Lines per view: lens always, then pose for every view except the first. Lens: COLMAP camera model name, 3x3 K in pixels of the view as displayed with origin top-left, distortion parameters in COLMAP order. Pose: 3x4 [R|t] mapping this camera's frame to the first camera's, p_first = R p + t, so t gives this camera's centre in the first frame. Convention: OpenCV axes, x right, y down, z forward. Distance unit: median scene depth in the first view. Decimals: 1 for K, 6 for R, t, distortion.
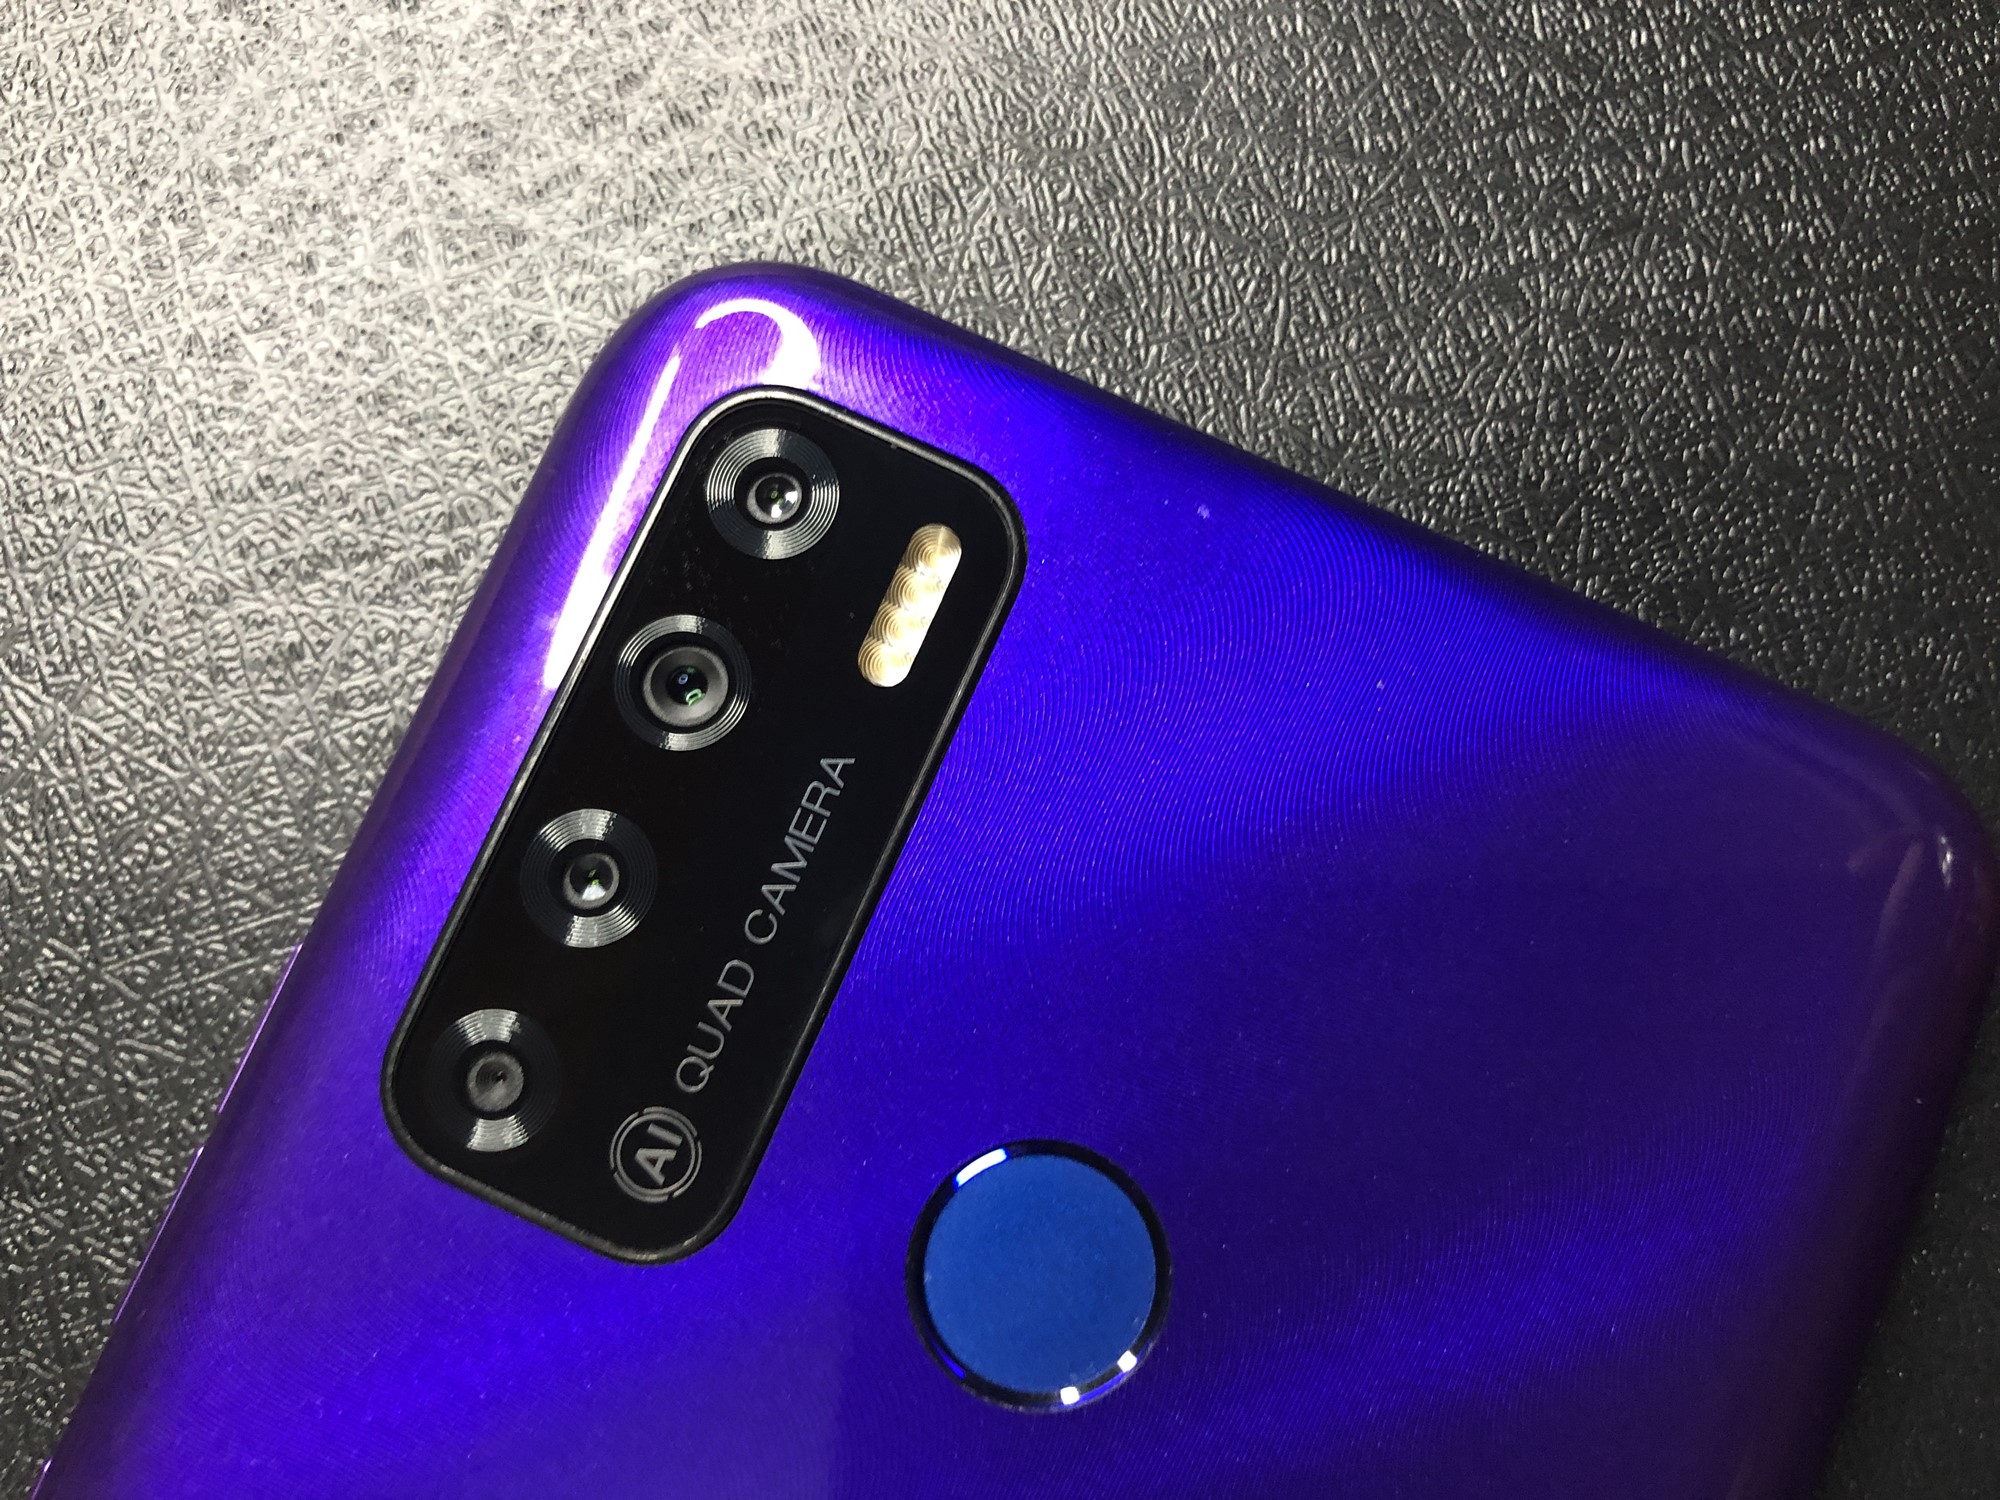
lens RADIAL K [[1634.2, 0, 985.5], [0, 1634.2, 758.1], [0, 0, 1]] dist [-0.080014, 0.043797]
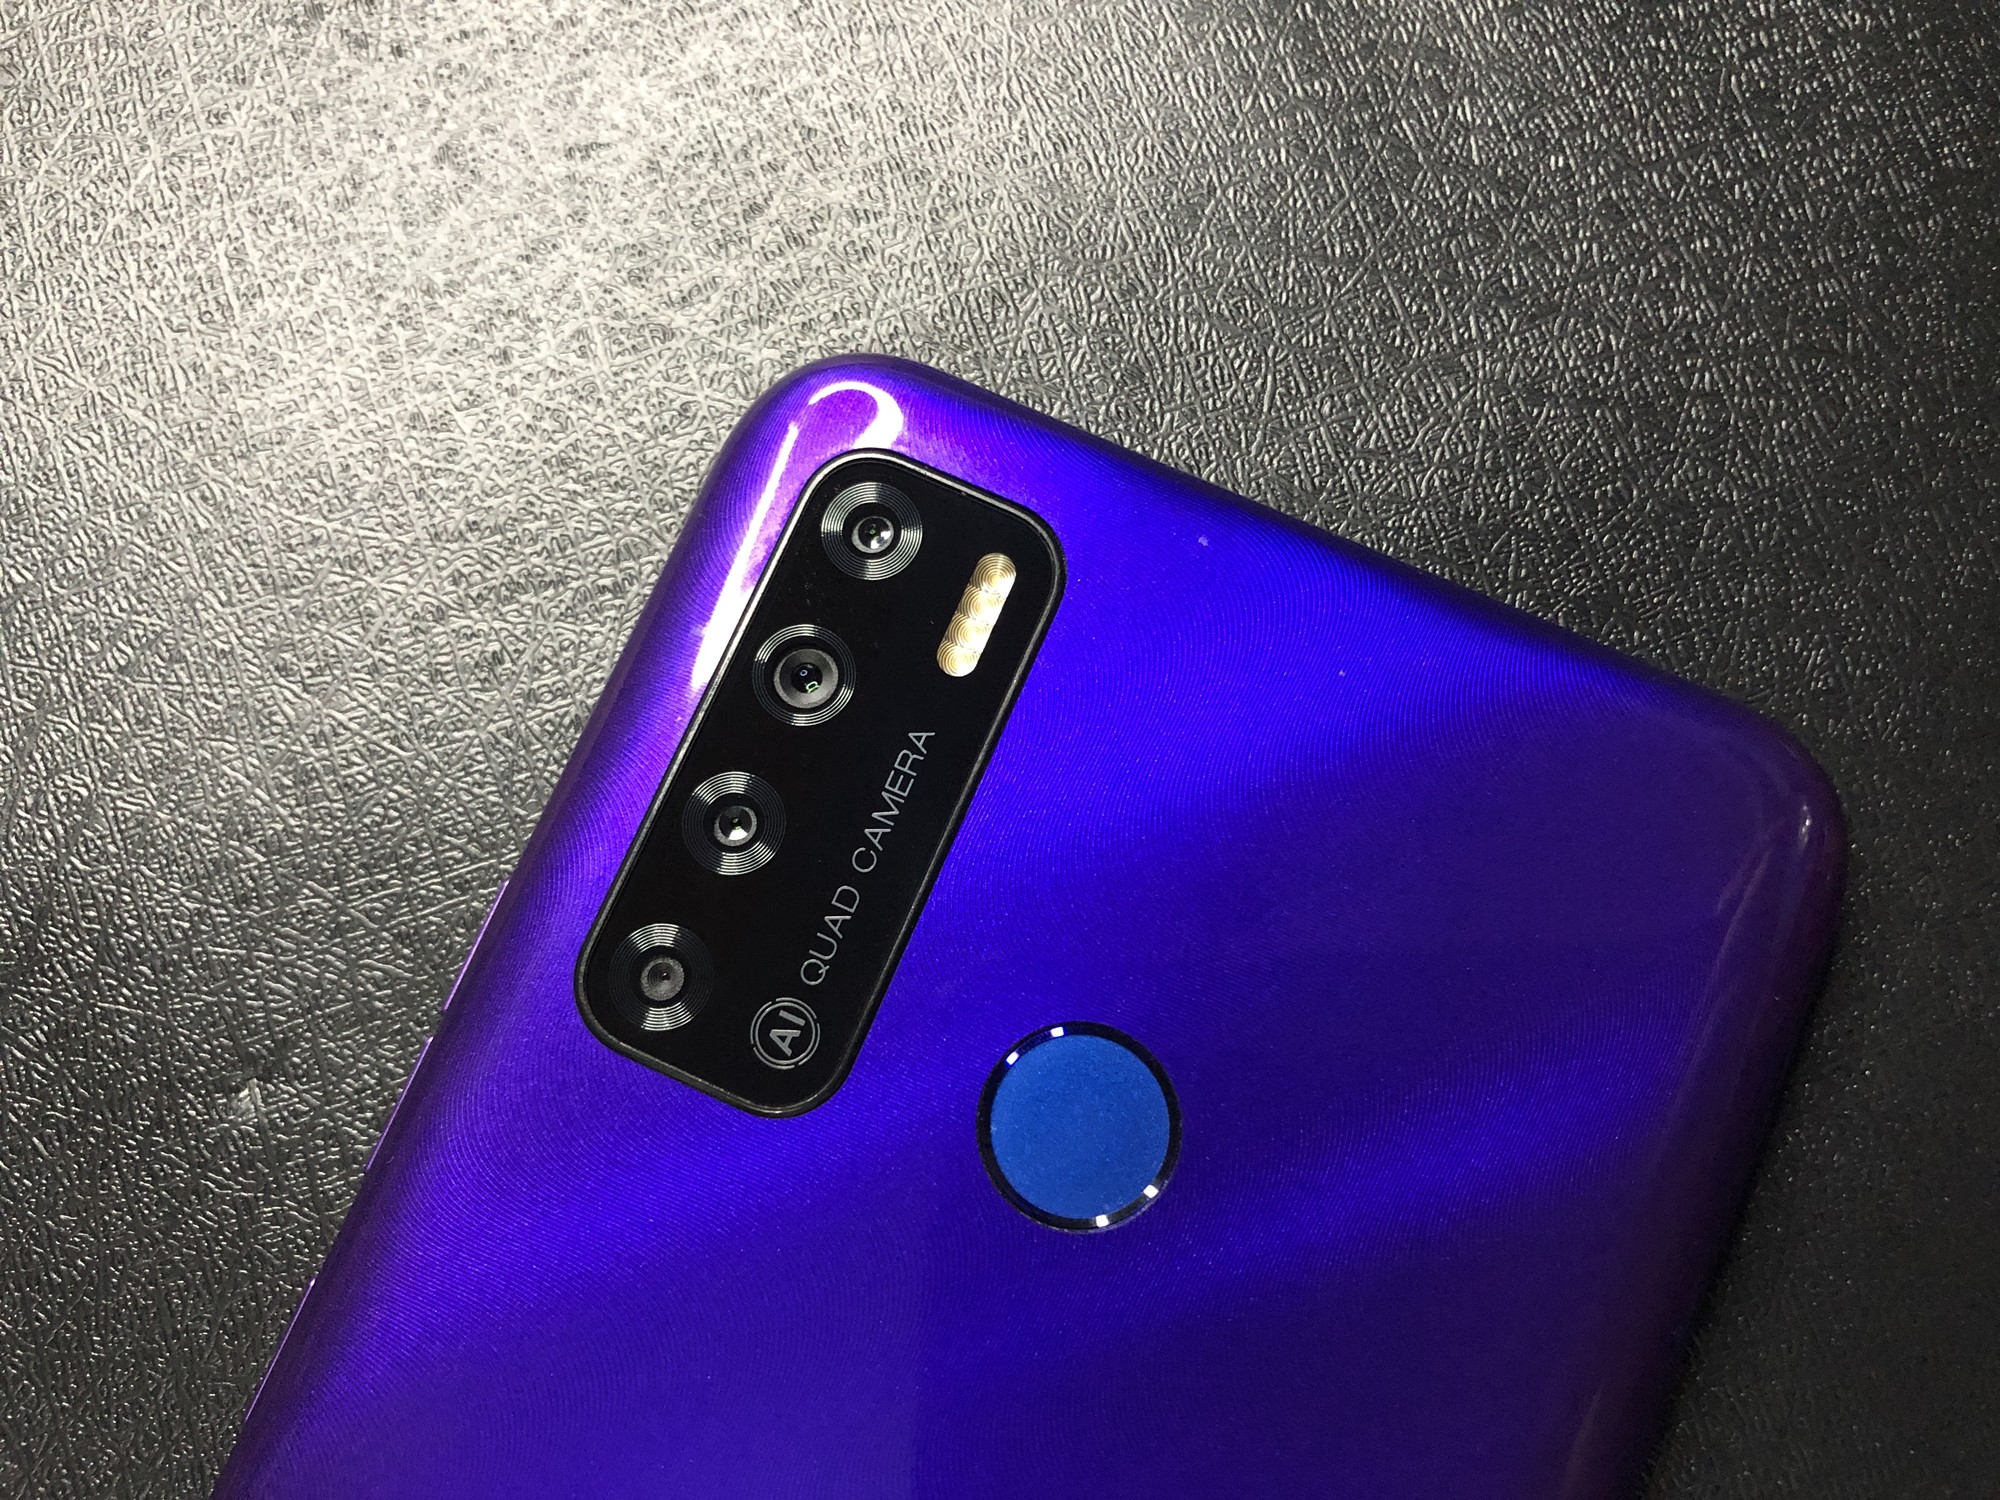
lens RADIAL K [[1634.2, 0, 1011.6], [0, 1634.2, 742.6], [0, 0, 1]] dist [-0.080014, 0.043797]
pose [[0.999667, -0.007328, -0.024750, 0.011827], [0.006401, 0.999283, -0.037330, 0.051043], [0.025006, 0.037159, 0.998996, -0.270634]]
